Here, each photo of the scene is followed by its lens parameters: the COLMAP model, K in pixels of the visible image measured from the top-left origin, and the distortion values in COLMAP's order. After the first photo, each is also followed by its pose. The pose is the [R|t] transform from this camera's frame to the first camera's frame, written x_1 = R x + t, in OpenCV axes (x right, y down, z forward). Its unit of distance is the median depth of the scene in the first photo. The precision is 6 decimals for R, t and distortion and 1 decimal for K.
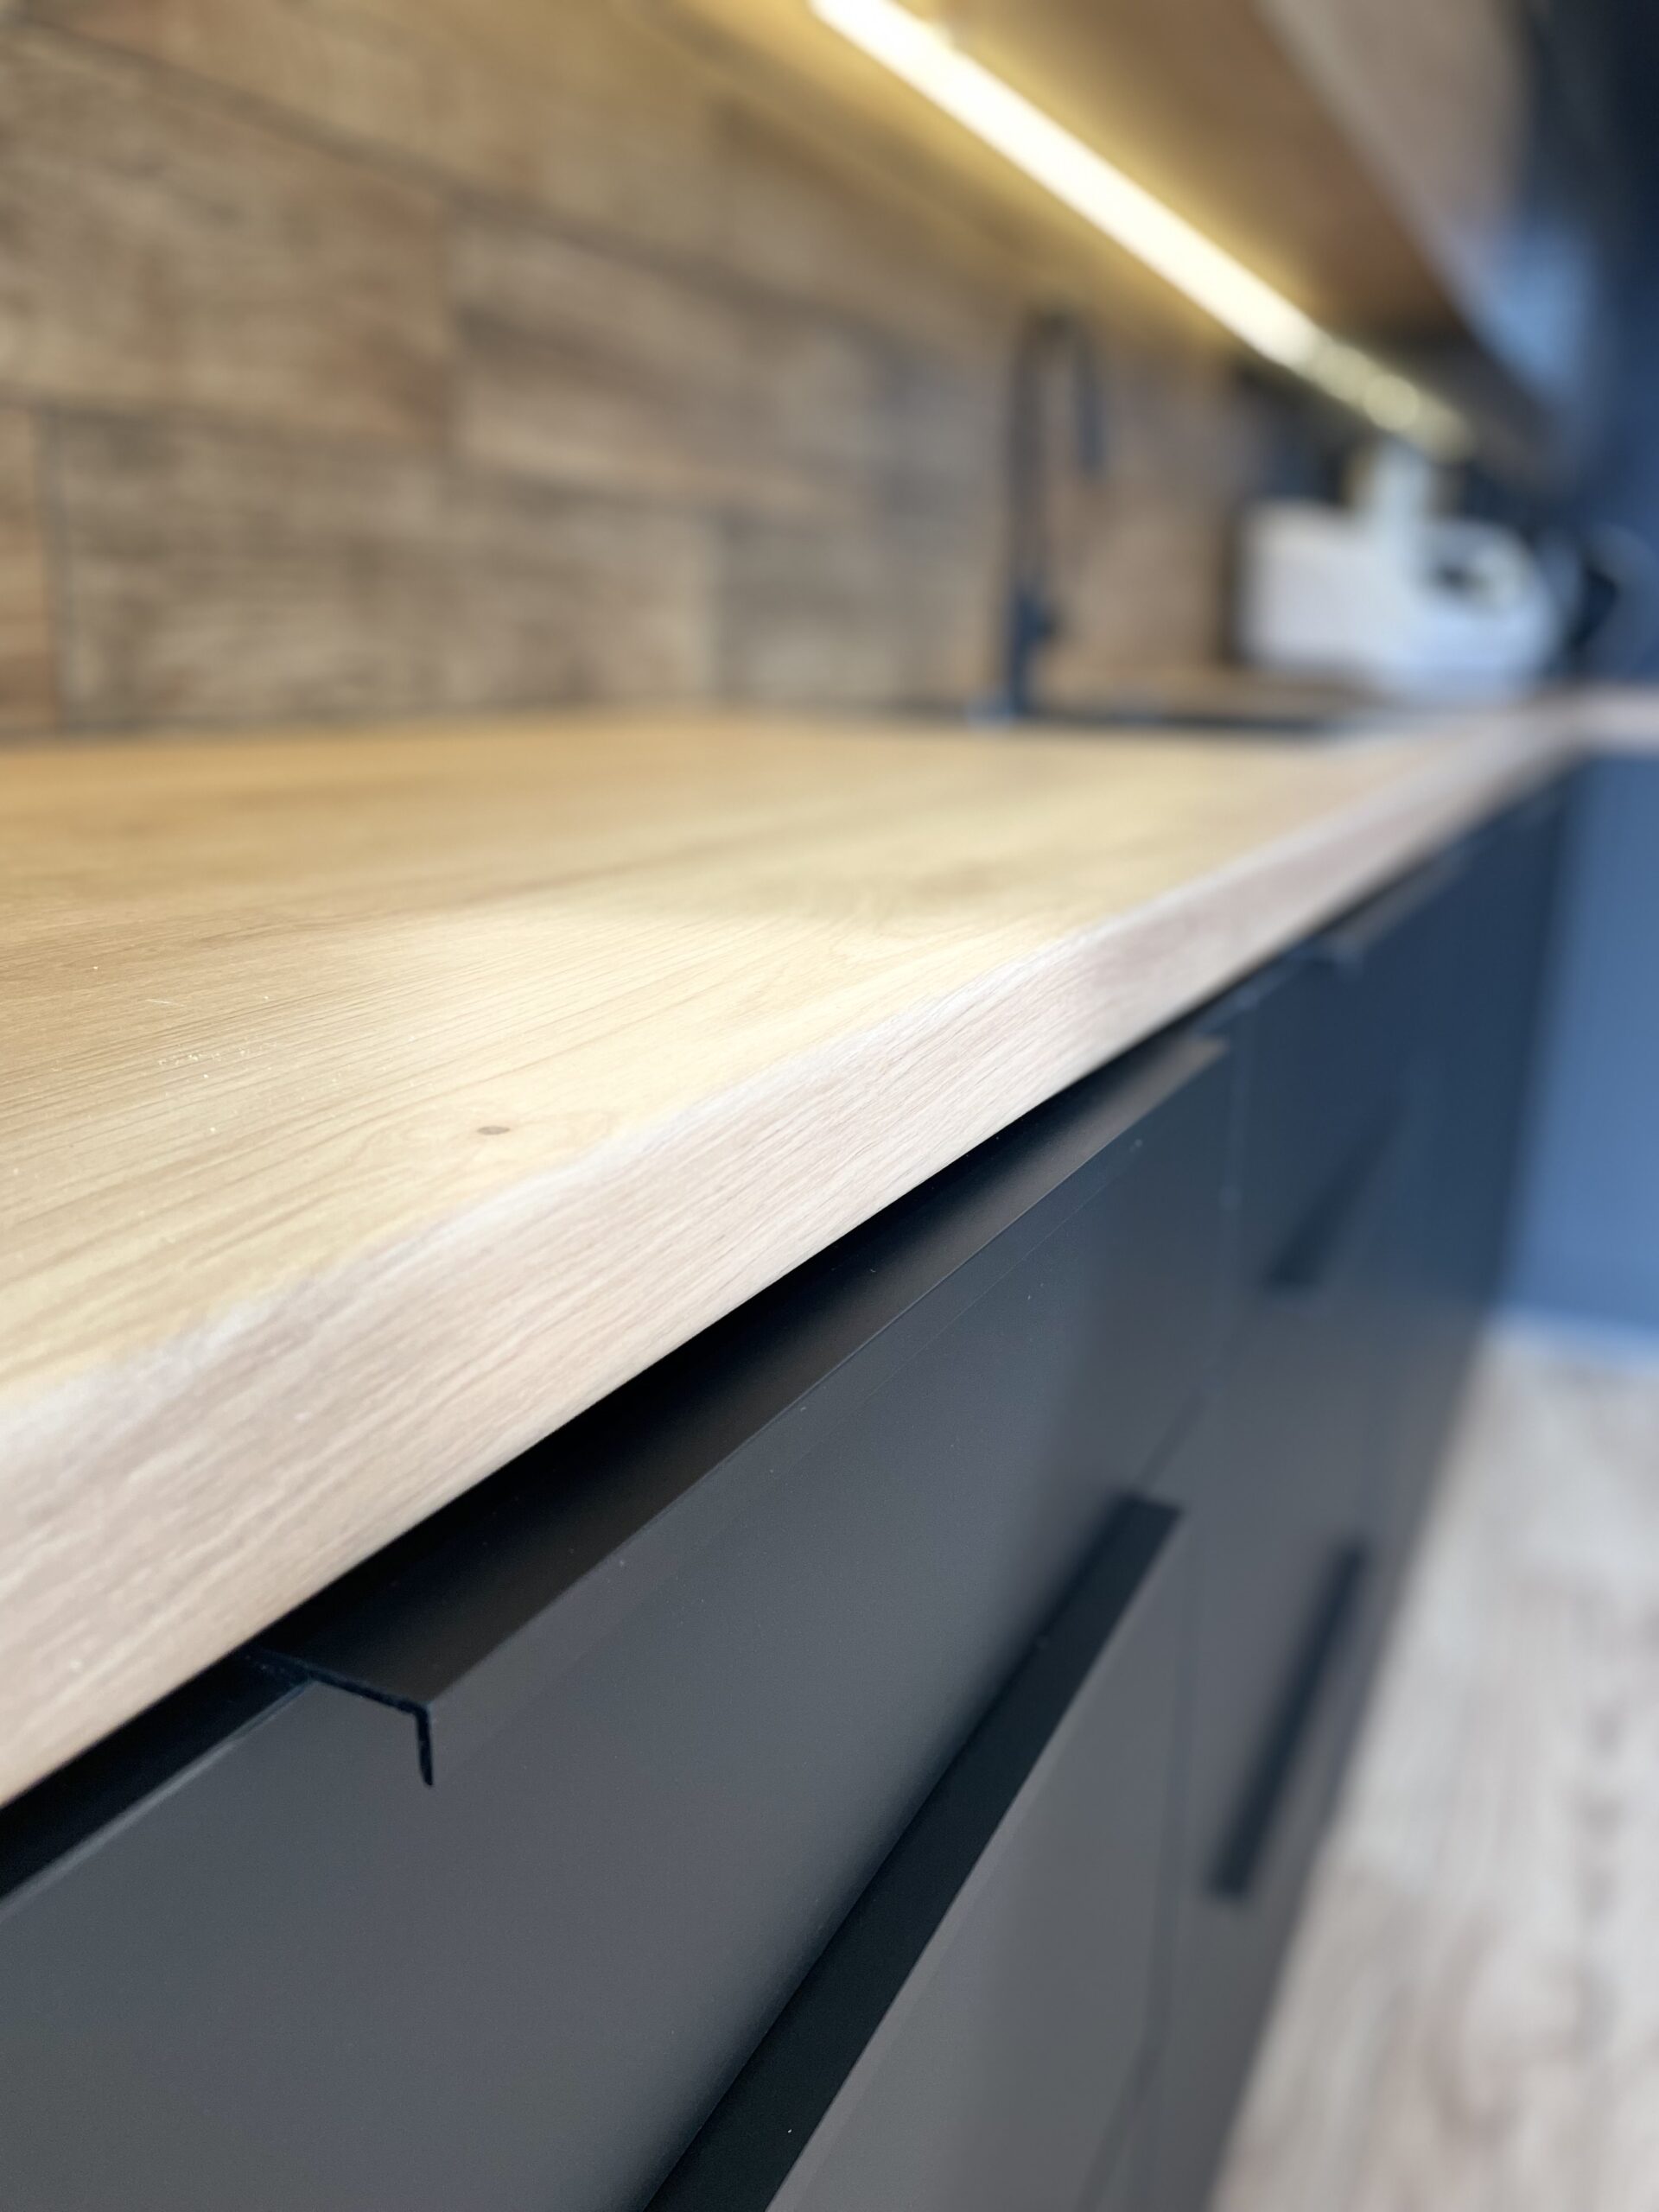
lens RADIAL K [[1681.1, 0, 812.9], [0, 1681.1, 1106.7], [0, 0, 1]] dist [0.056526, -0.055664]
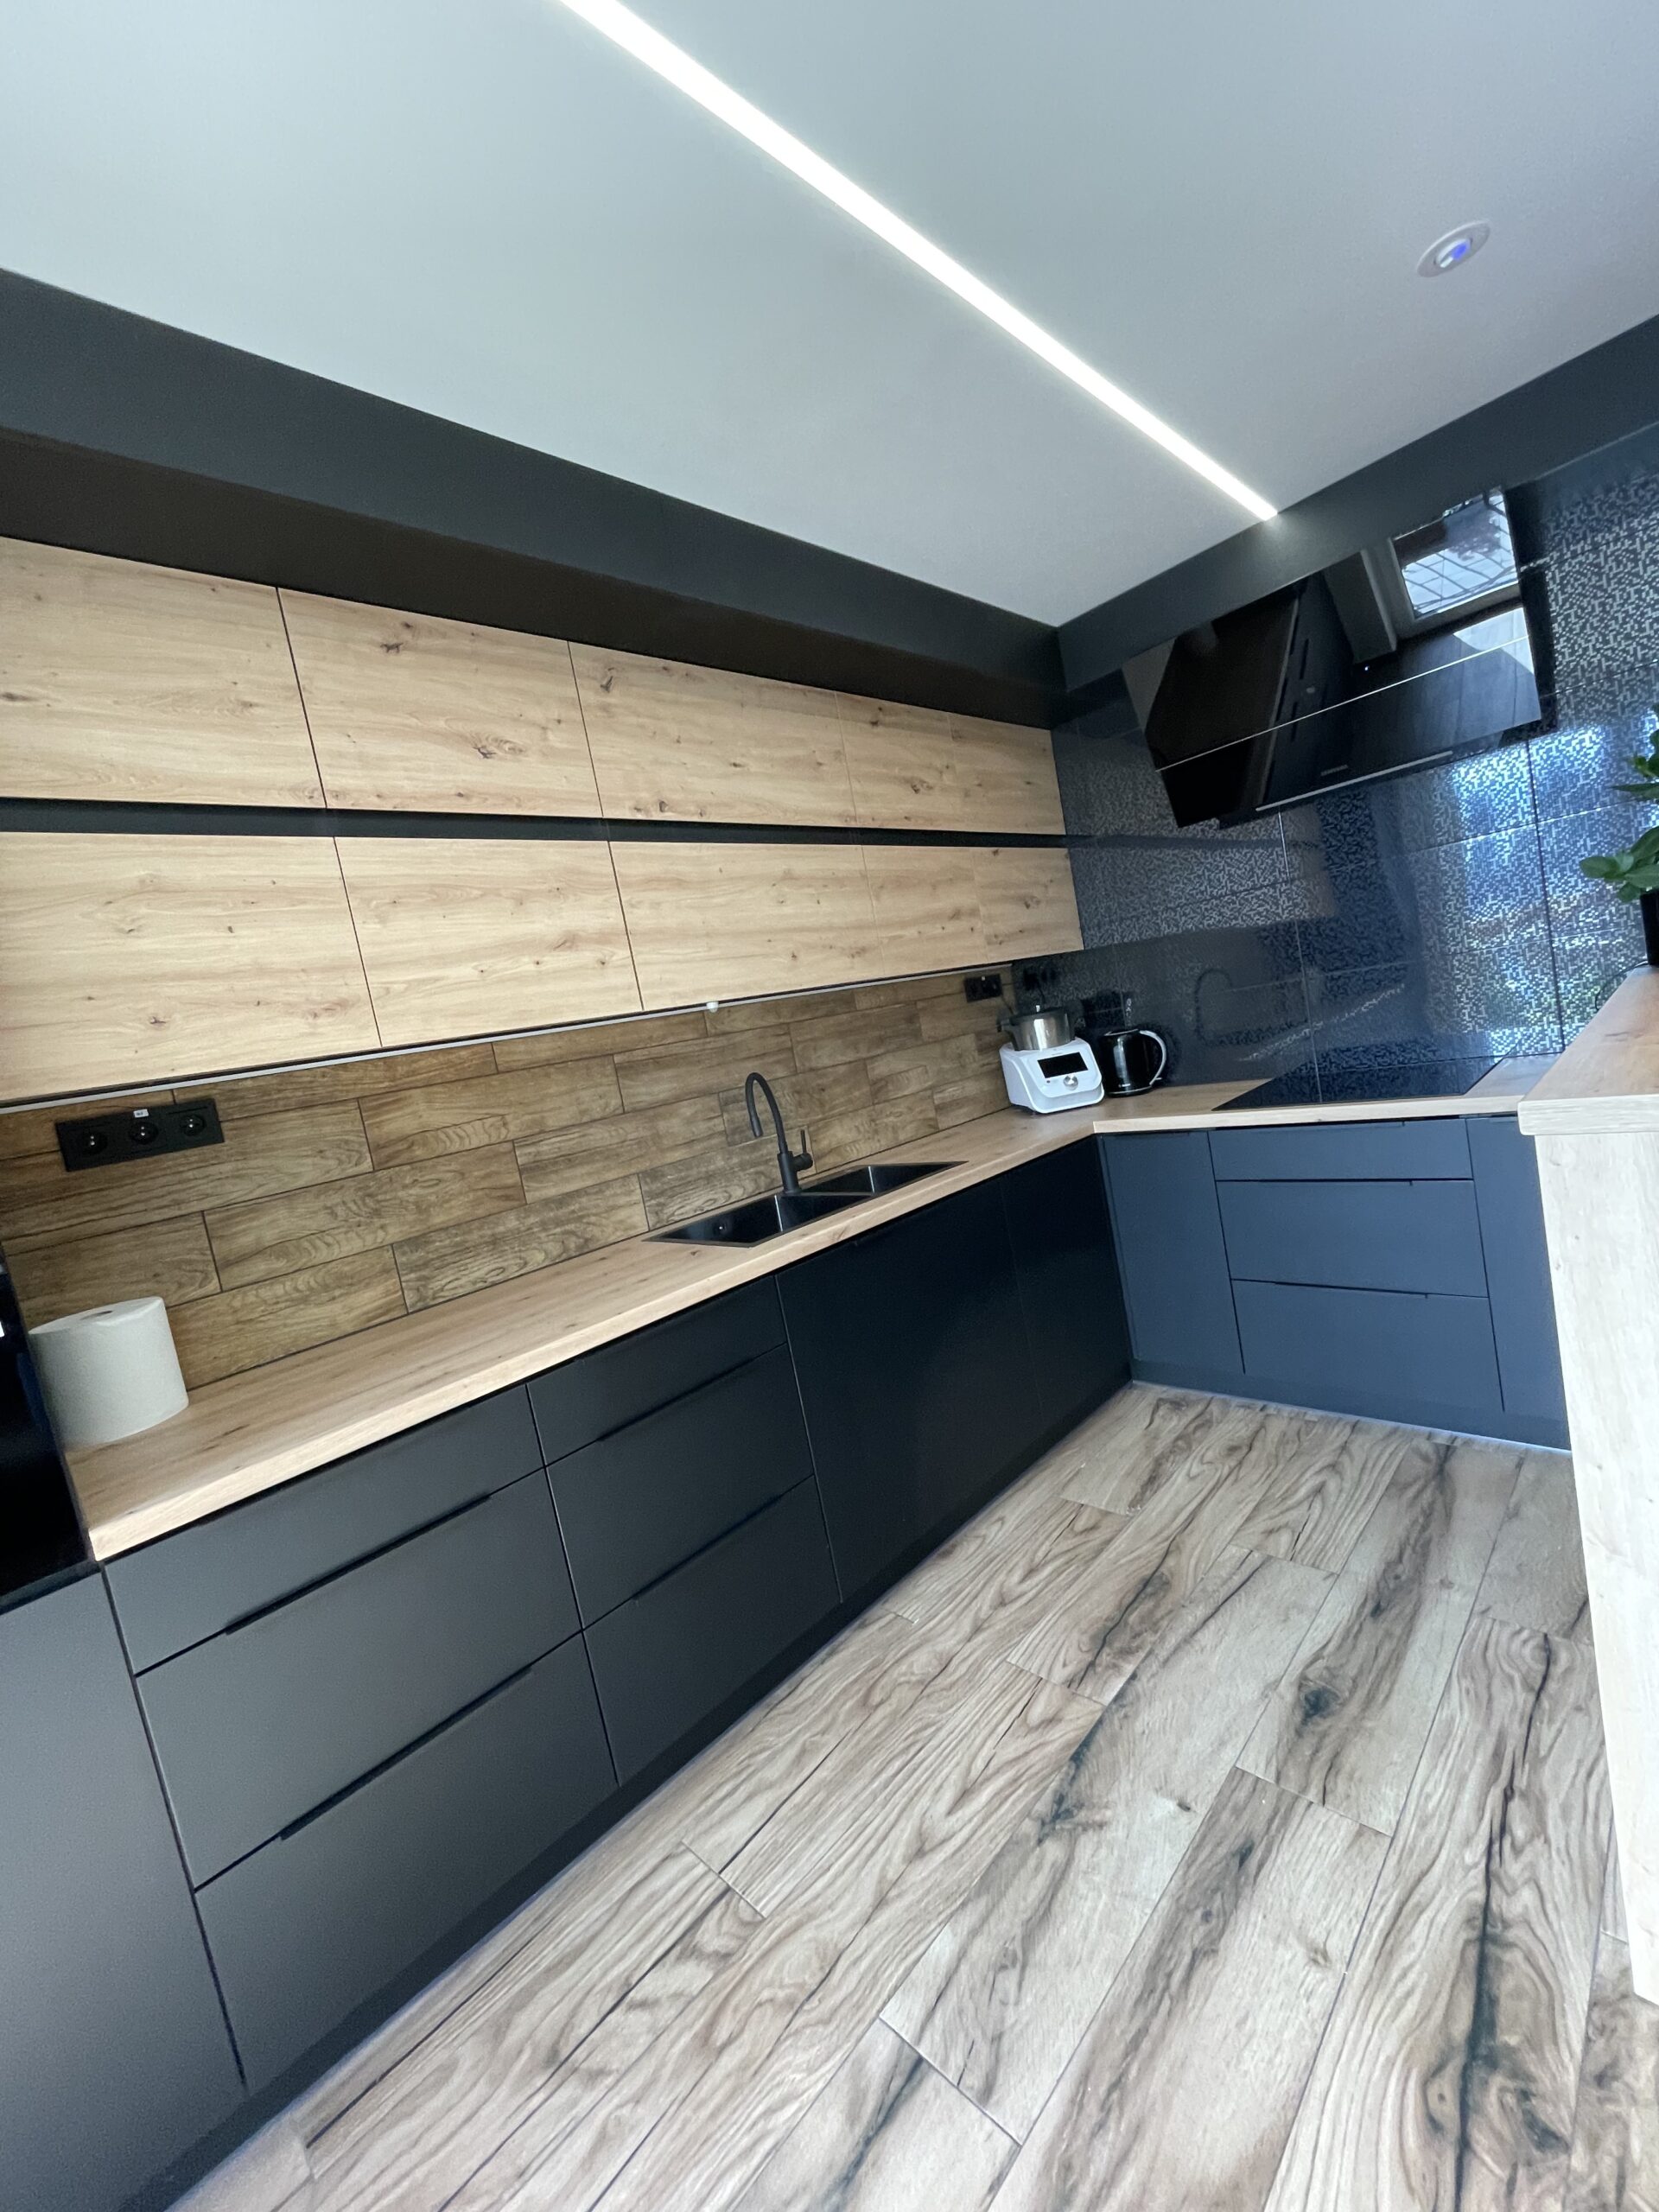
lens RADIAL K [[888.6, 0, 831.2], [0, 888.6, 1108.3], [0, 0, 1]] dist [-0.002409, 0.000091]
pose [[0.926308, -0.177332, -0.332424, 4.572722], [0.123064, 0.976323, -0.177901, -0.635613], [0.356101, 0.123882, 0.926199, -2.513541]]
